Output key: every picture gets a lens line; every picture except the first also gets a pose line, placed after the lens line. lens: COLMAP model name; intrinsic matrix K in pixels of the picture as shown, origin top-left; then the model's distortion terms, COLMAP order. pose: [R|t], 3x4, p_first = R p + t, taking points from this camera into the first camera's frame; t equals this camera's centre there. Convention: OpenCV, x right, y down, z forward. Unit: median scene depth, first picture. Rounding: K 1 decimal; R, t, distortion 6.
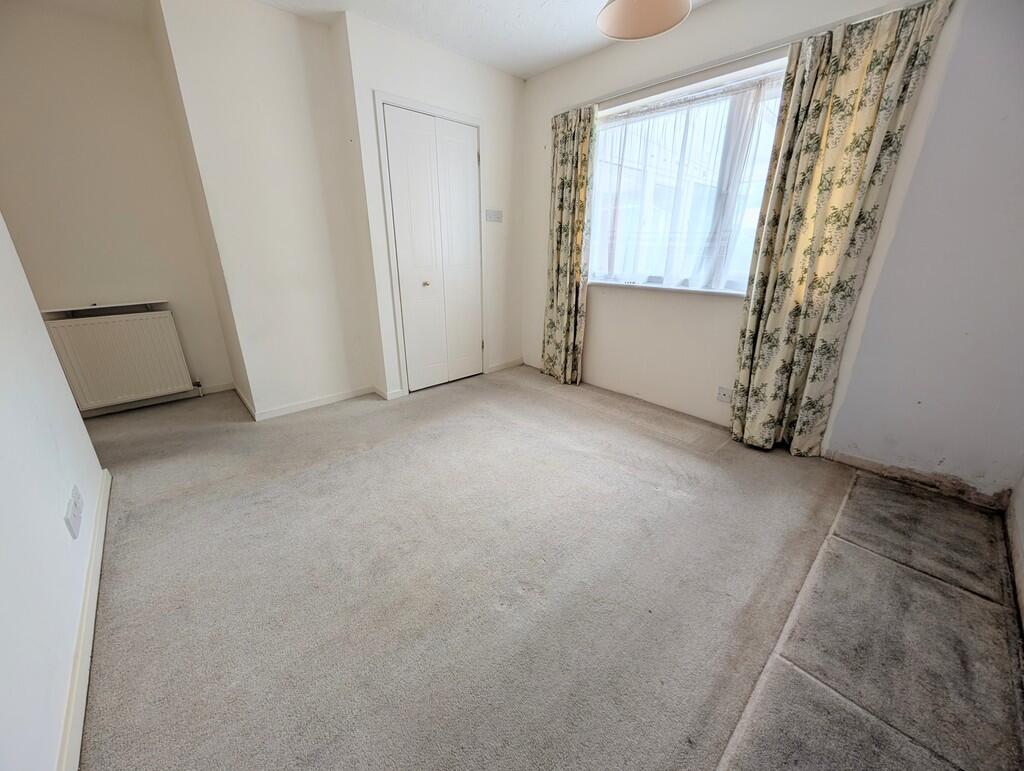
lens RADIAL K [[388.4, 0, 513.6], [0, 388.4, 383.2], [0, 0, 1]] dist [-0.001716, 0.000224]
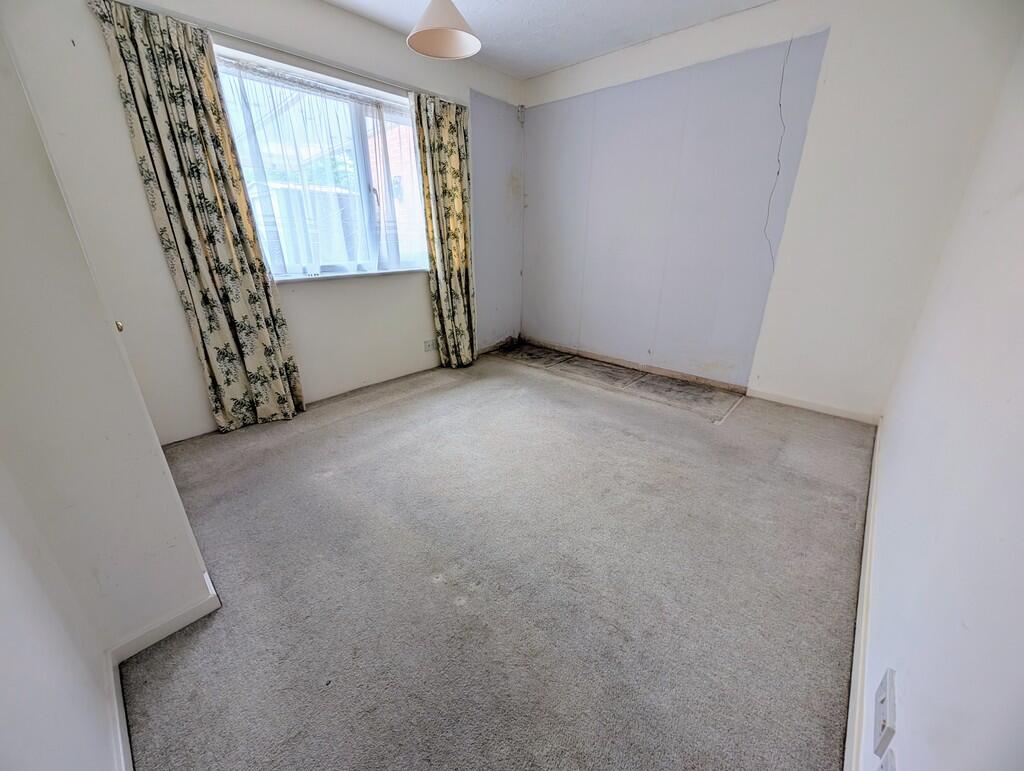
lens RADIAL K [[388.4, 0, 513.6], [0, 388.4, 383.2], [0, 0, 1]] dist [-0.001716, 0.000224]
pose [[-0.089999, -0.360478, 0.928416, -0.889411], [0.331252, 0.868292, 0.369244, -0.292969], [-0.939240, 0.340772, 0.041264, 0.818307]]
